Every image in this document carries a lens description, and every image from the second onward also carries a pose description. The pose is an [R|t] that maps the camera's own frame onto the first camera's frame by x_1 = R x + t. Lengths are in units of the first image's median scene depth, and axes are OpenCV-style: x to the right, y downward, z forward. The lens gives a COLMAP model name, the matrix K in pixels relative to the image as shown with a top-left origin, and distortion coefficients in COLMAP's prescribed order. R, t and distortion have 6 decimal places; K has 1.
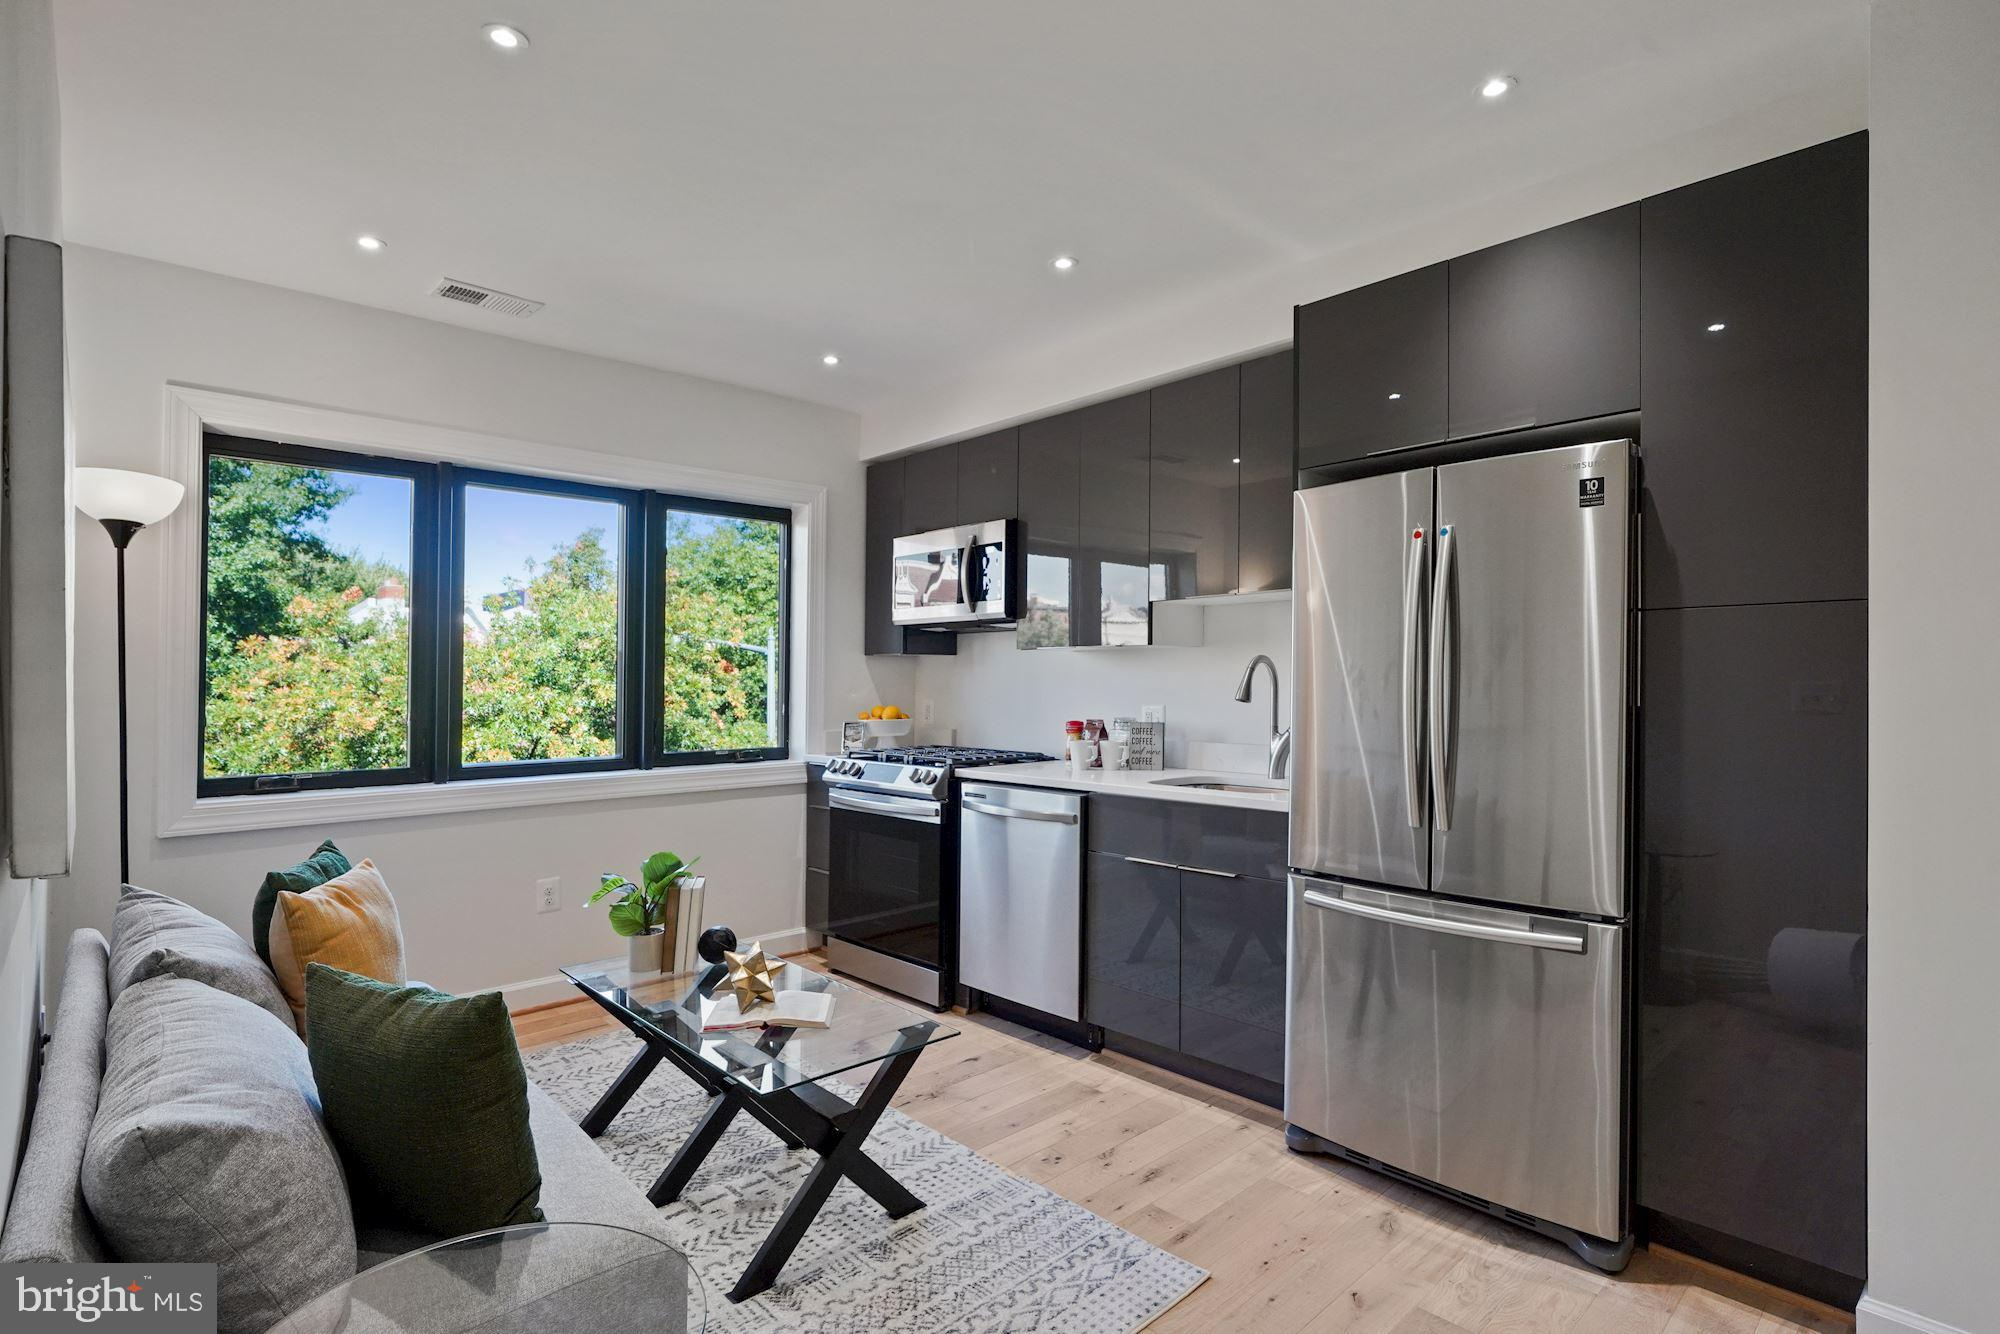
lens RADIAL K [[973.3, 0, 997.2], [0, 973.3, 677.0], [0, 0, 1]] dist [0.001324, 0.000226]
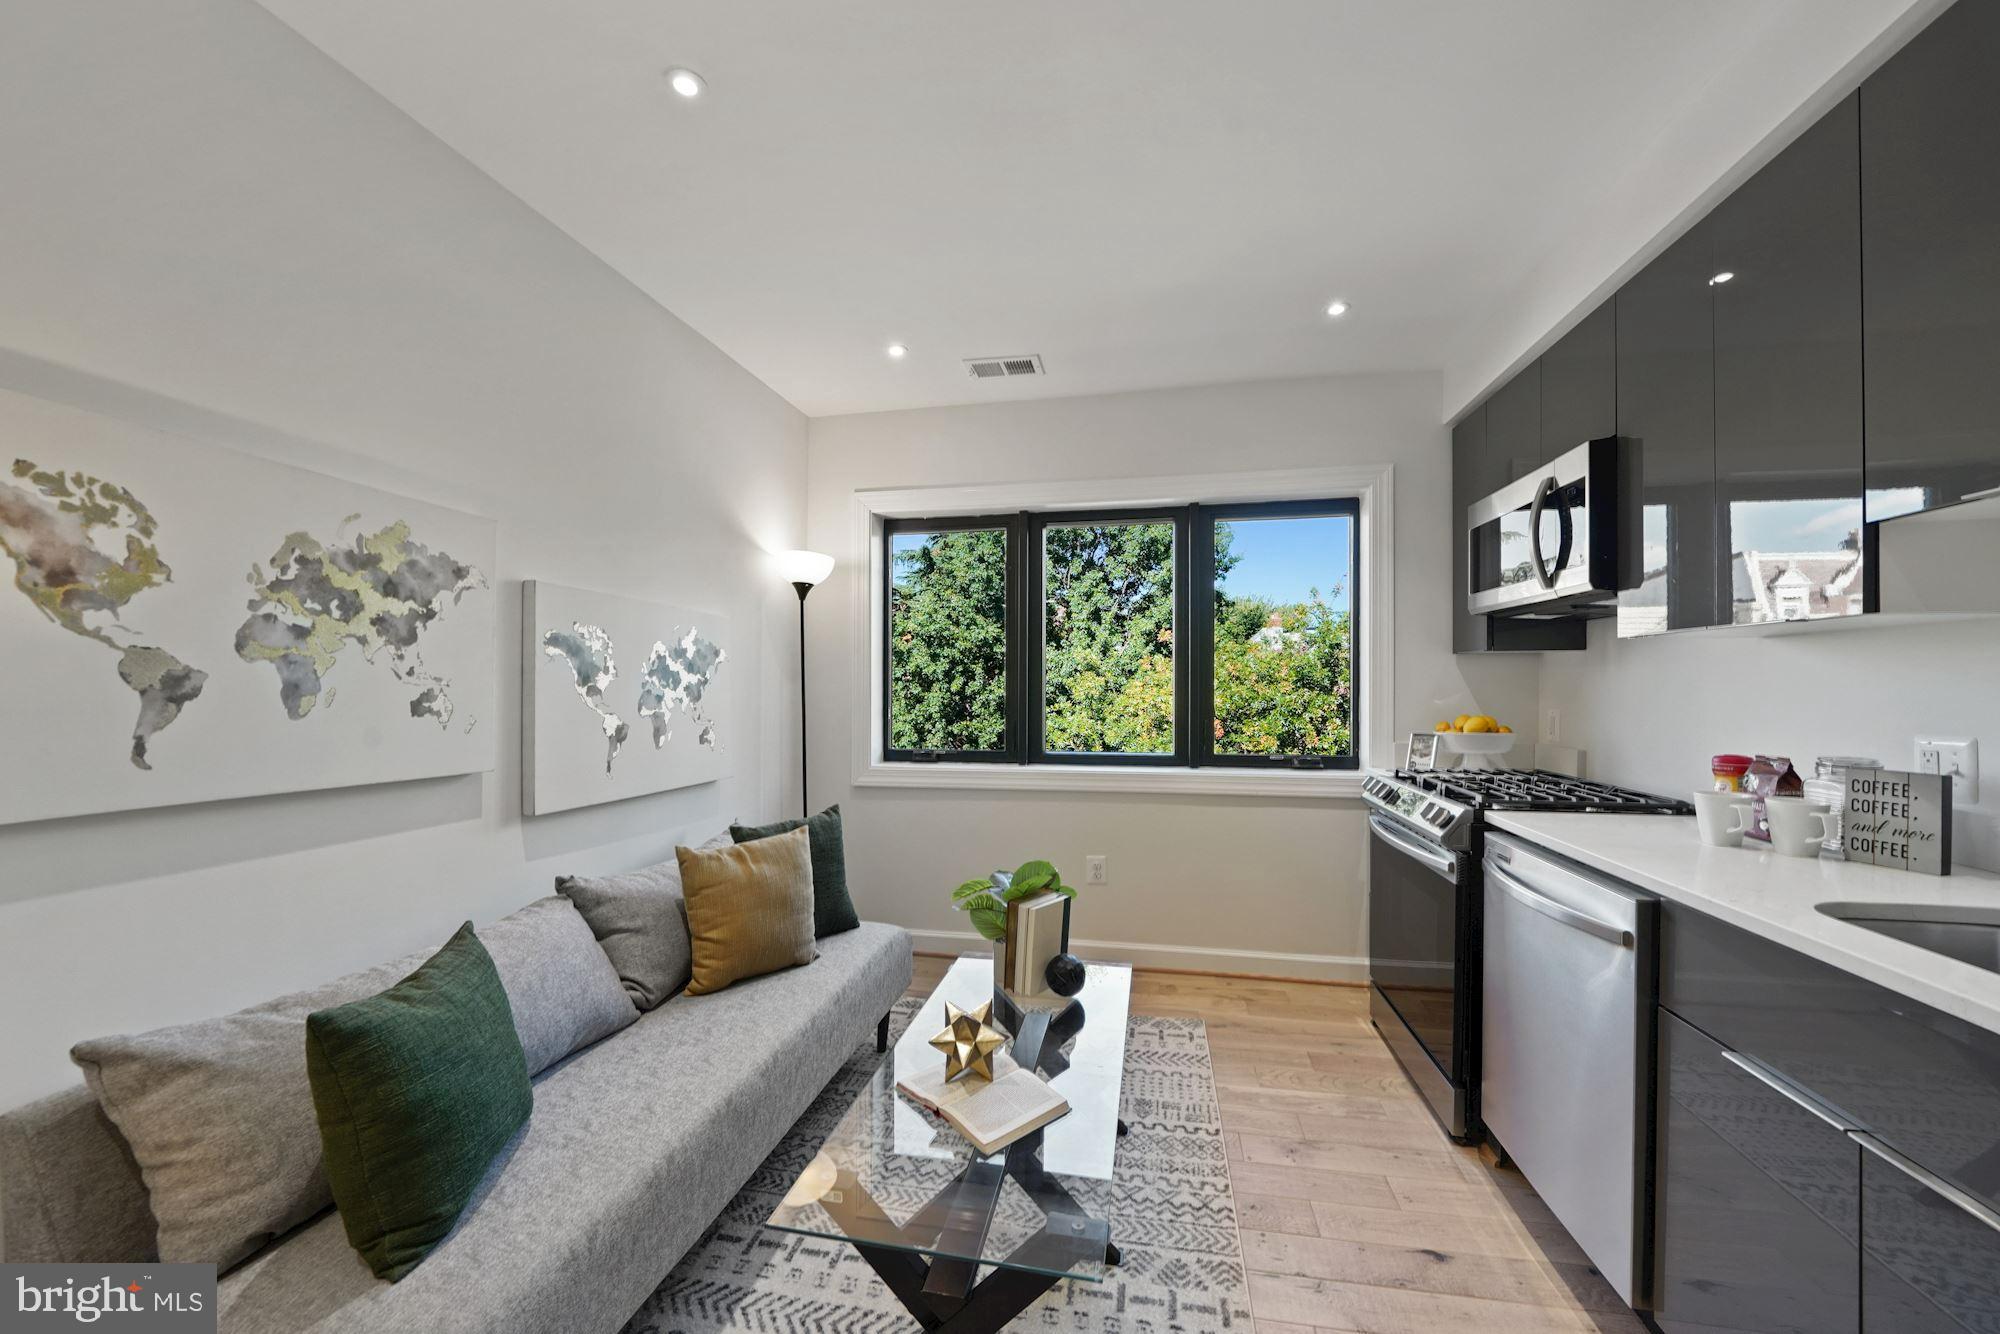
lens RADIAL K [[718.3, 0, 1013.0], [0, 718.3, 678.2], [0, 0, 1]] dist [-0.011407, -0.000172]
pose [[0.597478, -0.004966, -0.801870, 0.165616], [0.003072, 0.999988, -0.003903, -0.000432], [0.801880, -0.000131, 0.597486, 0.411955]]
